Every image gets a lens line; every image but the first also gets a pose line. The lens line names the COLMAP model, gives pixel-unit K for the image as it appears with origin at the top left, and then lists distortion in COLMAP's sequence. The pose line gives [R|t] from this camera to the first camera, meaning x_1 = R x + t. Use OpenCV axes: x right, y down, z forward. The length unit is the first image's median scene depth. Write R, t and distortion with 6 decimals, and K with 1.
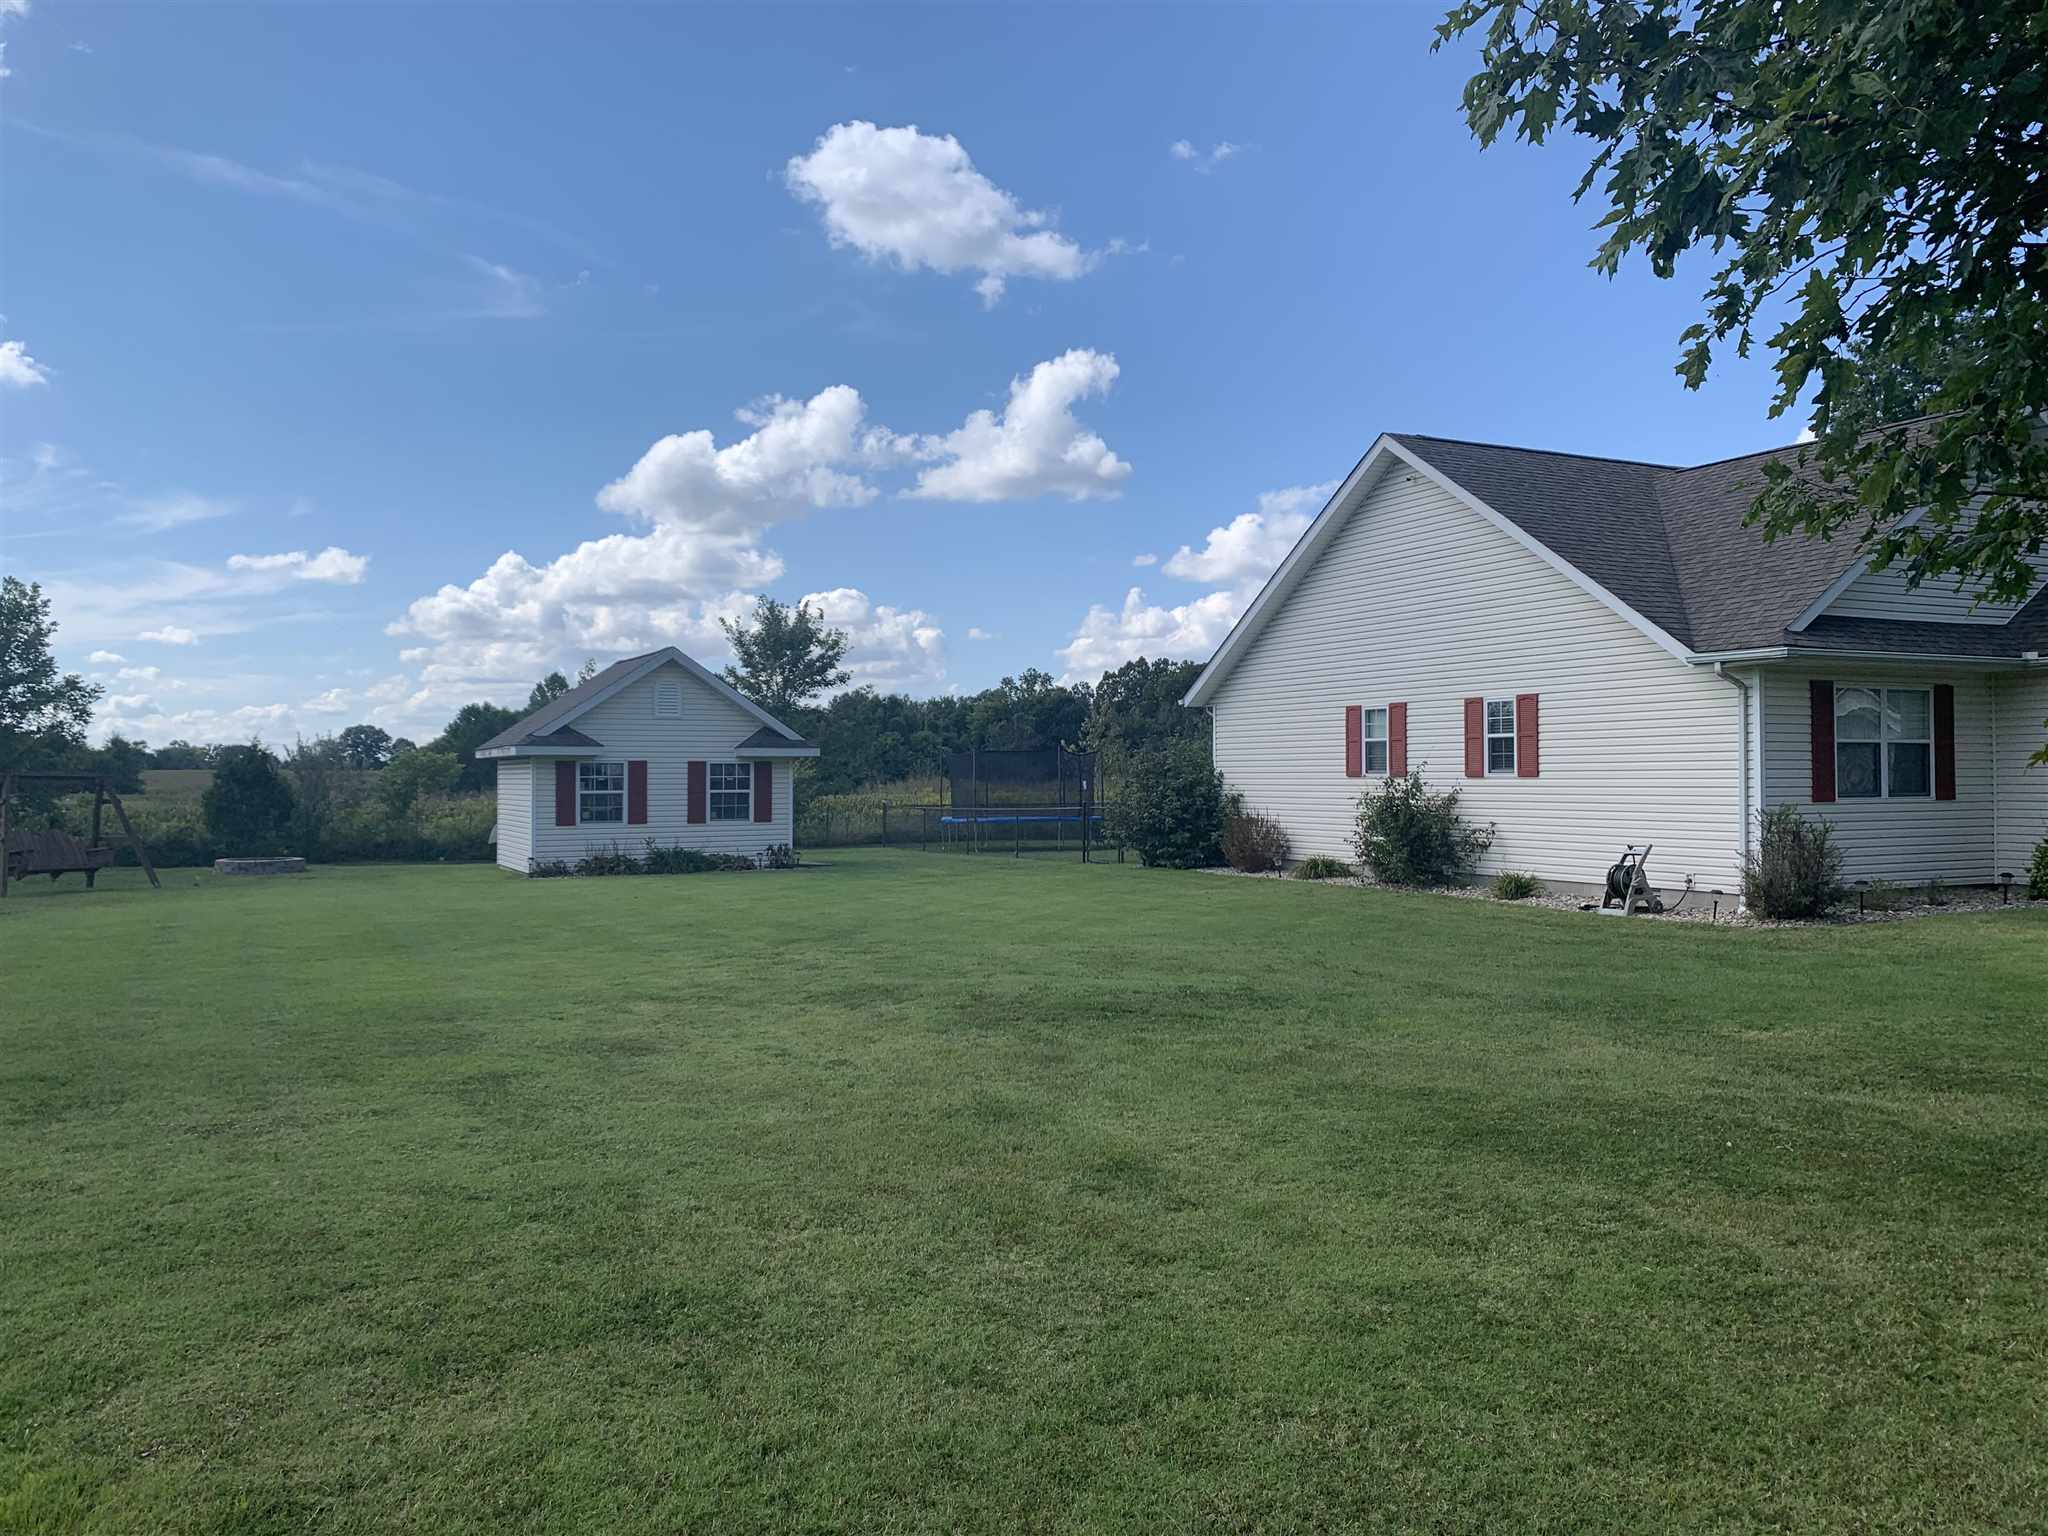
lens RADIAL K [[1630.6, 0, 1013.9], [0, 1630.6, 746.9], [0, 0, 1]] dist [0.026149, -0.007283]
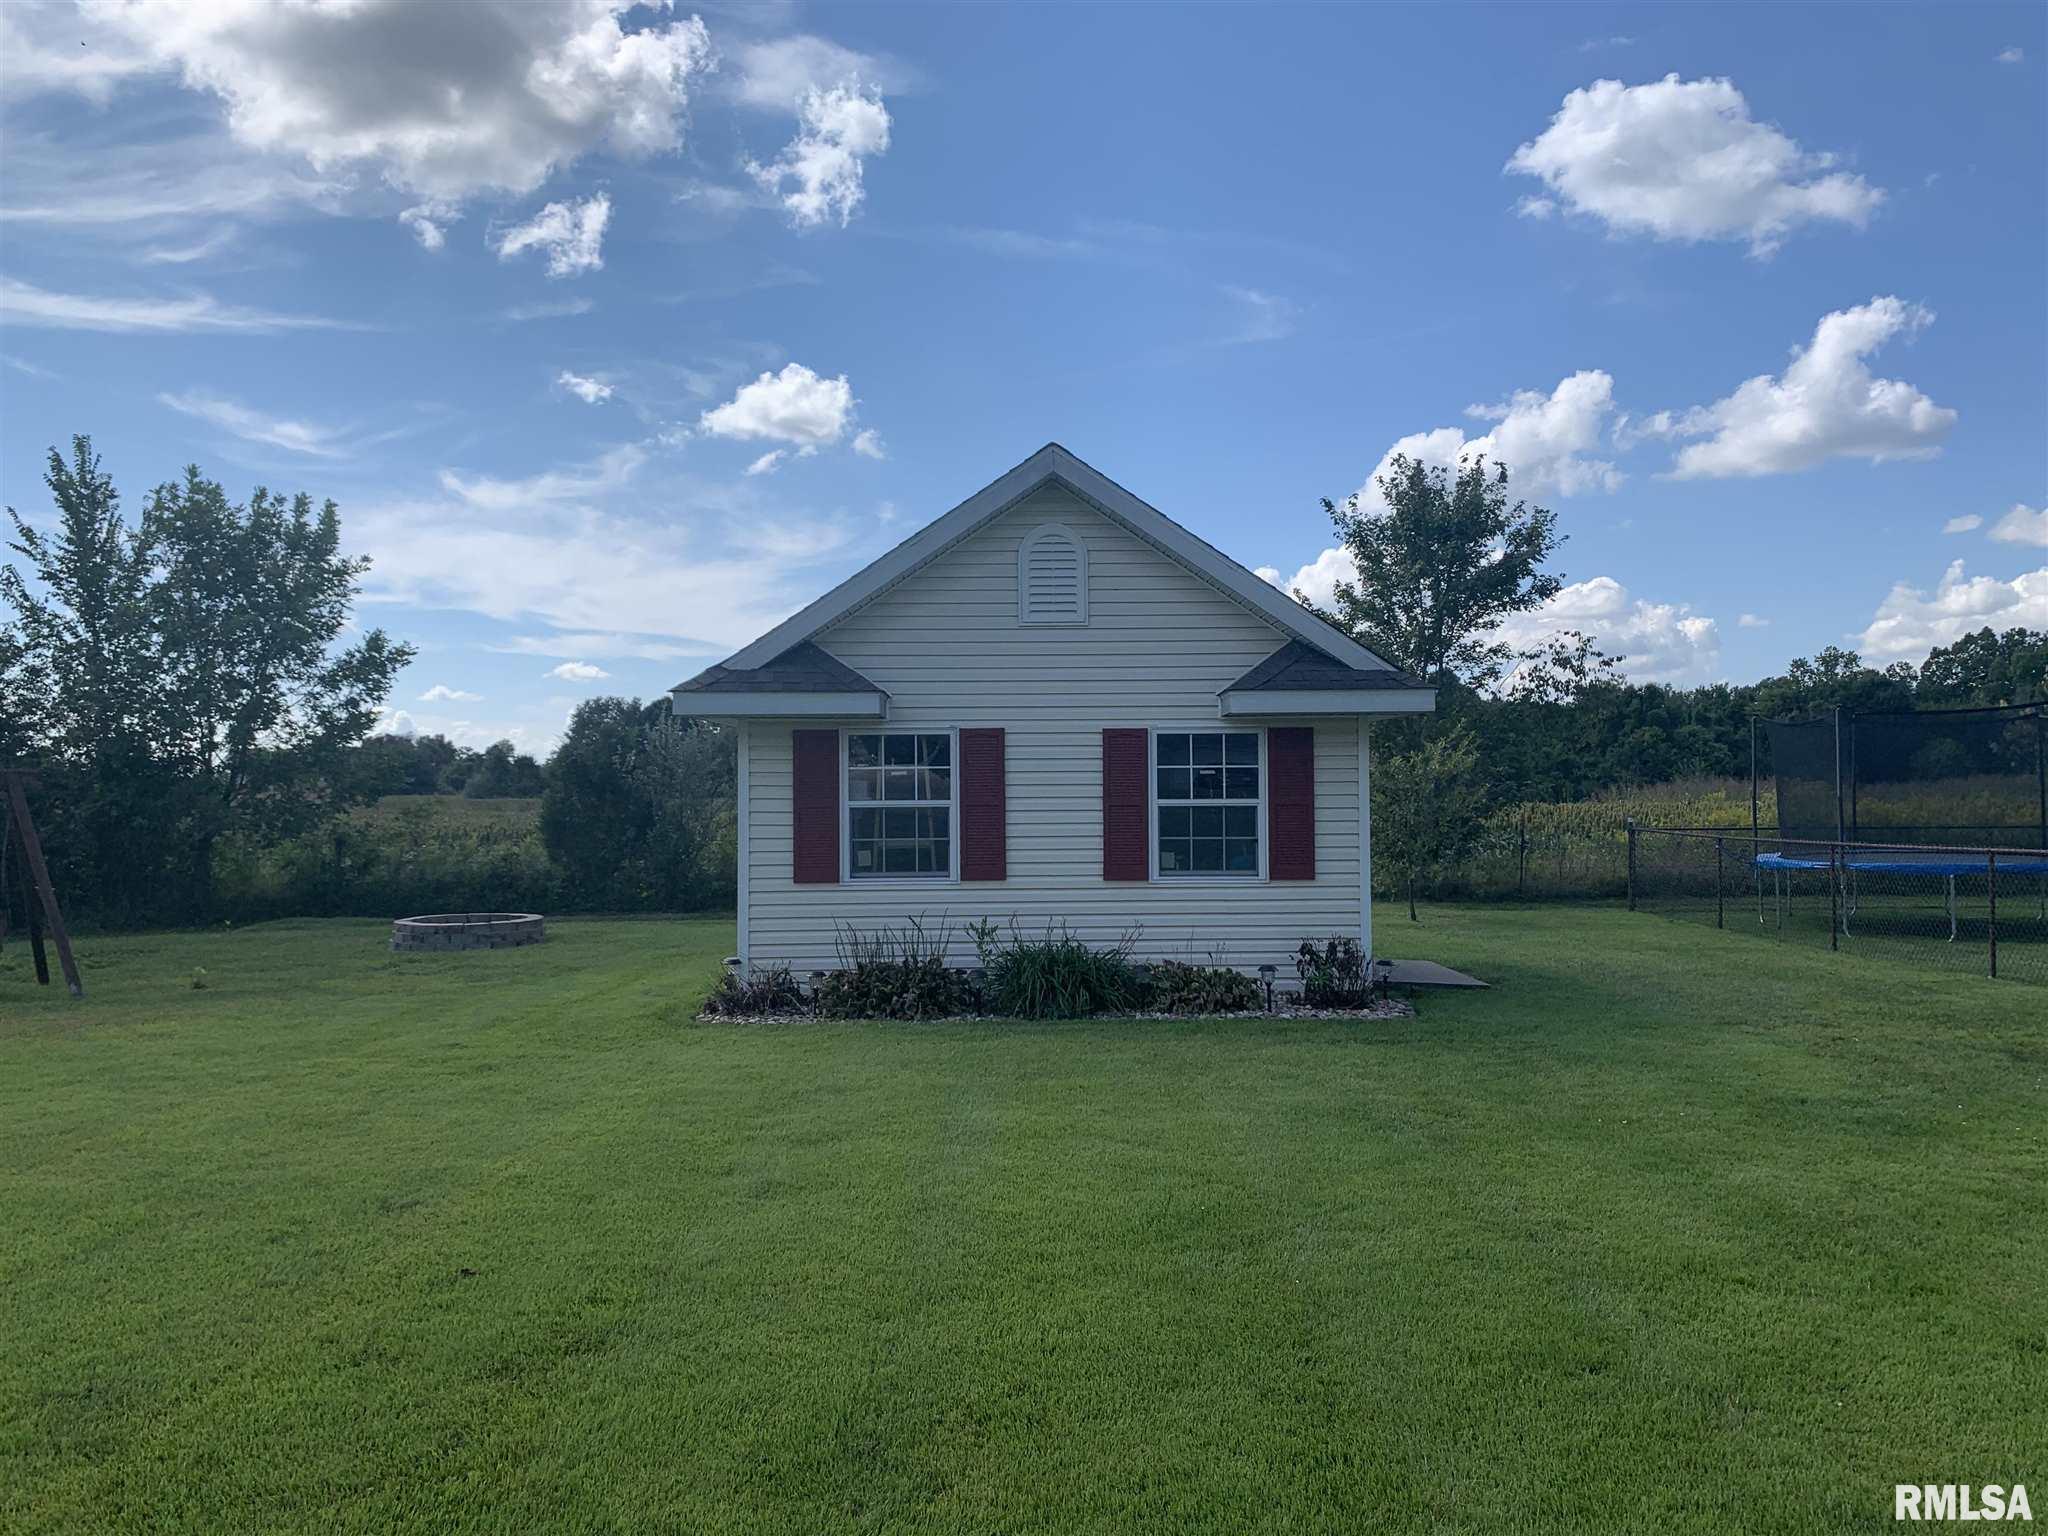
lens RADIAL K [[1630.6, 0, 1013.9], [0, 1630.6, 746.9], [0, 0, 1]] dist [0.026149, -0.007283]
pose [[0.902089, -0.013899, -0.431325, -0.030218], [0.012777, 0.999903, -0.005499, 0.010522], [0.431360, -0.000551, 0.902180, 0.429341]]
